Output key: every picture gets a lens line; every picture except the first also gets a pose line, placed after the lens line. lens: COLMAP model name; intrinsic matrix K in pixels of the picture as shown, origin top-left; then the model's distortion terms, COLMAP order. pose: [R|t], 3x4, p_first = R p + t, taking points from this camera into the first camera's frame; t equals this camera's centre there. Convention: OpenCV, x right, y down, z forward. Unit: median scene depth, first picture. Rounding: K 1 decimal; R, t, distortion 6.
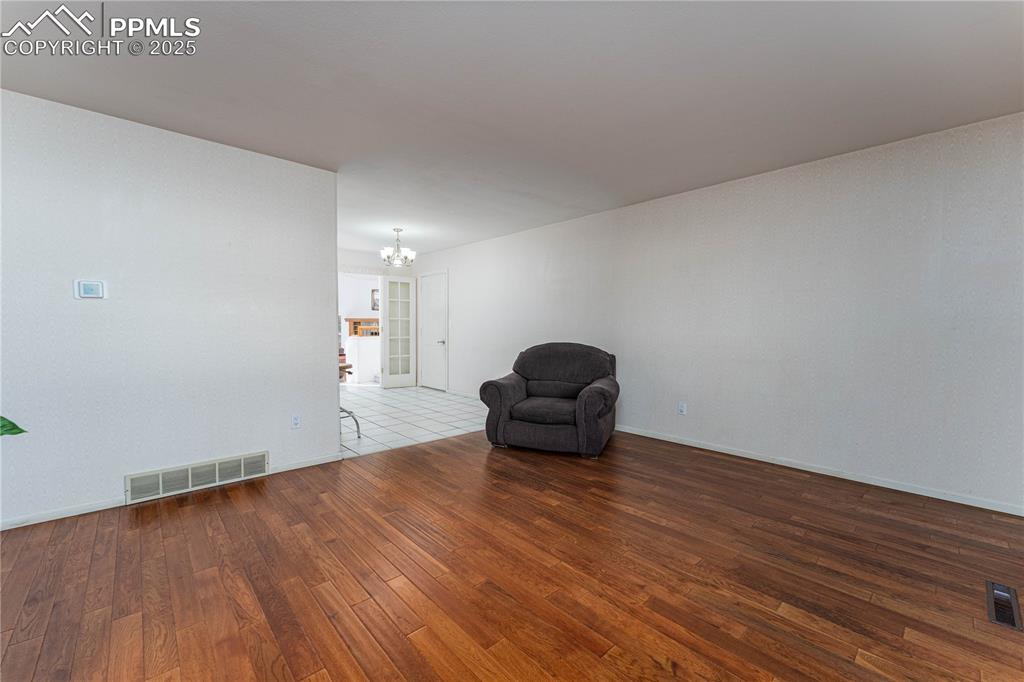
lens RADIAL K [[413.8, 0, 516.3], [0, 413.8, 339.8], [0, 0, 1]] dist [-0.001111, -0.000400]
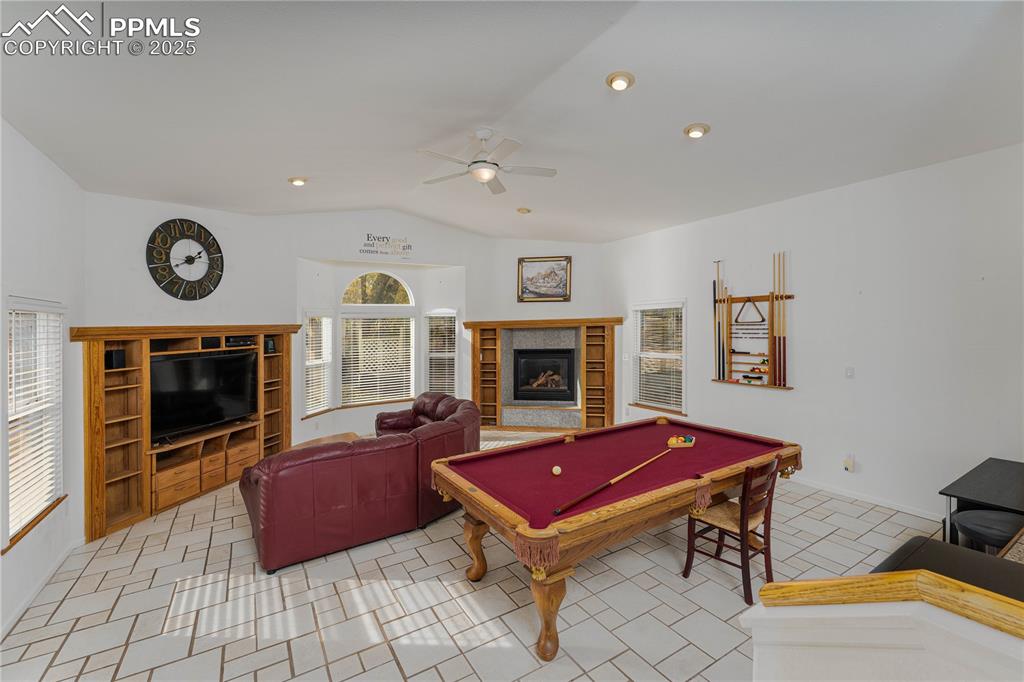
lens RADIAL K [[445.2, 0, 517.2], [0, 445.2, 324.8], [0, 0, 1]] dist [0.001228, 0.000088]
pose [[0.978319, -0.011861, -0.206763, -1.408282], [0.006728, 0.999652, -0.025509, -0.197044], [0.206993, 0.023564, 0.978059, 2.909354]]
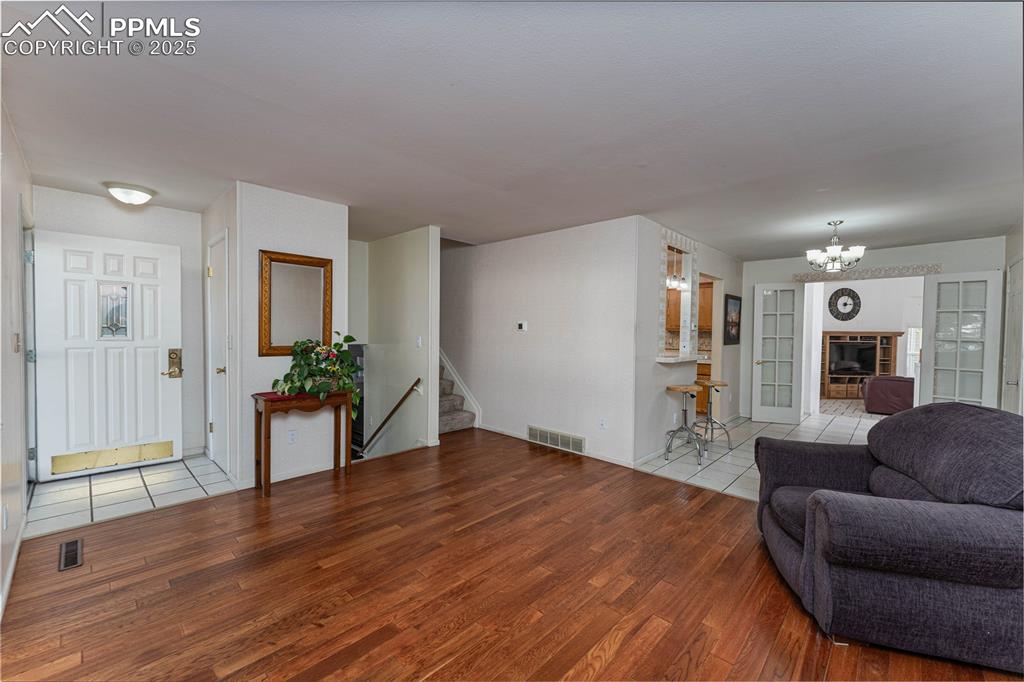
lens RADIAL K [[413.8, 0, 510.1], [0, 413.8, 335.1], [0, 0, 1]] dist [-0.001111, -0.000400]
pose [[0.048770, 0.007574, -0.998781, 0.936272], [-0.042709, 0.999072, 0.005491, -0.087267], [0.997897, 0.042390, 0.049048, 0.820273]]
